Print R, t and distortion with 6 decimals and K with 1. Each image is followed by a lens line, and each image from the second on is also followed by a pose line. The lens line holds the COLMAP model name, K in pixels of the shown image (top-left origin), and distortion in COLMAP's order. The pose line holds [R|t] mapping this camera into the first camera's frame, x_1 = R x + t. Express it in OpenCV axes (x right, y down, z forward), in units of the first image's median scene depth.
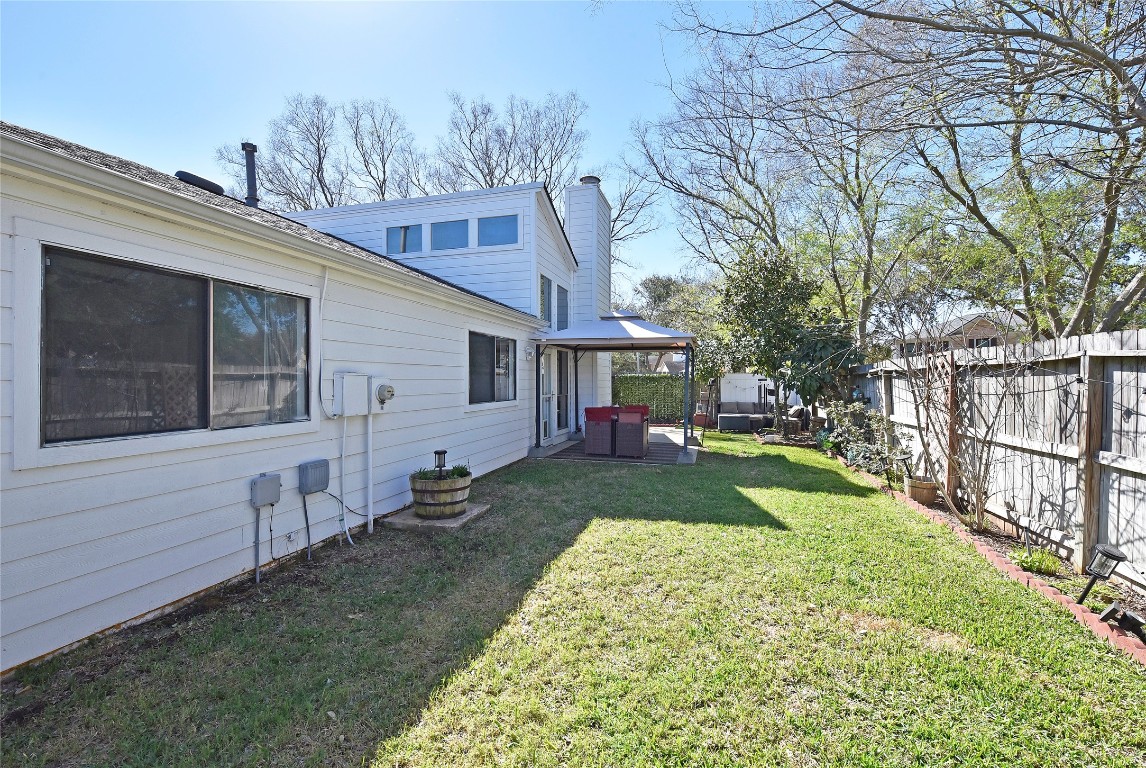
lens RADIAL K [[501.0, 0, 573.0], [0, 501.0, 384.0], [0, 0, 1]] dist [-0.002200, -0.000438]
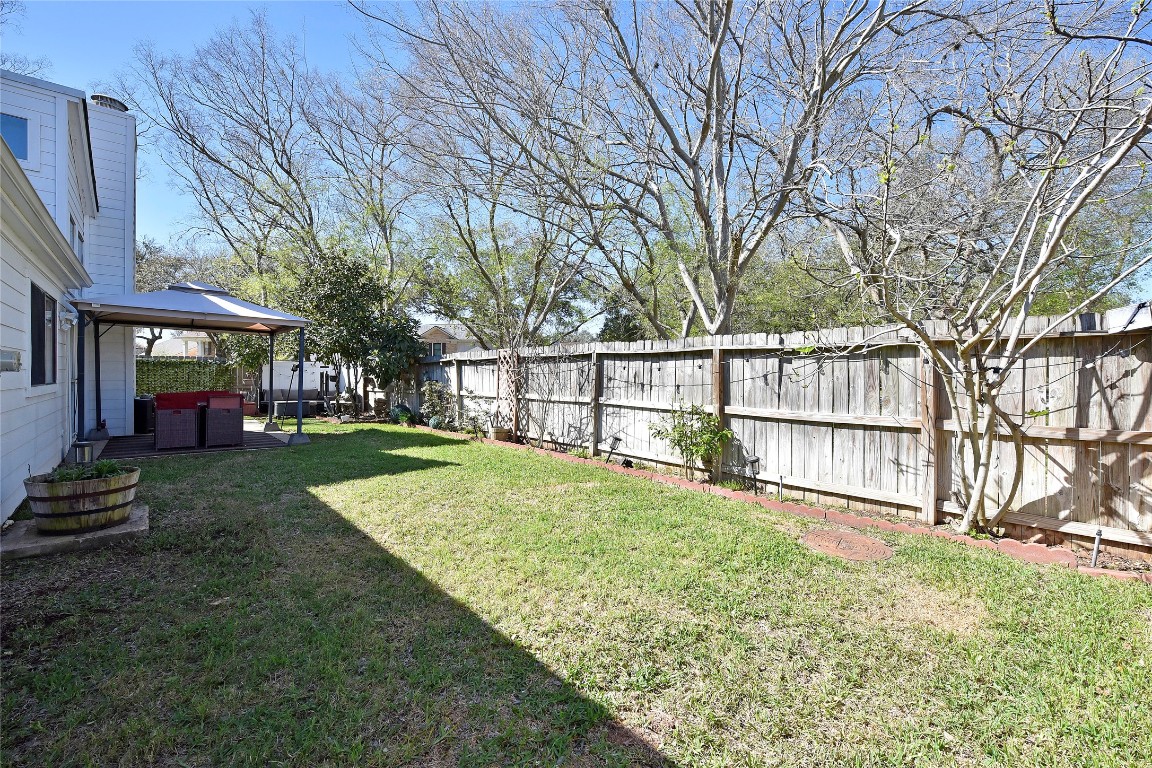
lens RADIAL K [[476.3, 0, 573.4], [0, 476.3, 373.8], [0, 0, 1]] dist [-0.001552, -0.000493]
pose [[0.530470, 0.010658, 0.847637, -0.614315], [-0.004079, 0.999941, -0.010021, 0.044473], [-0.847694, 0.001858, 0.530483, 0.002854]]
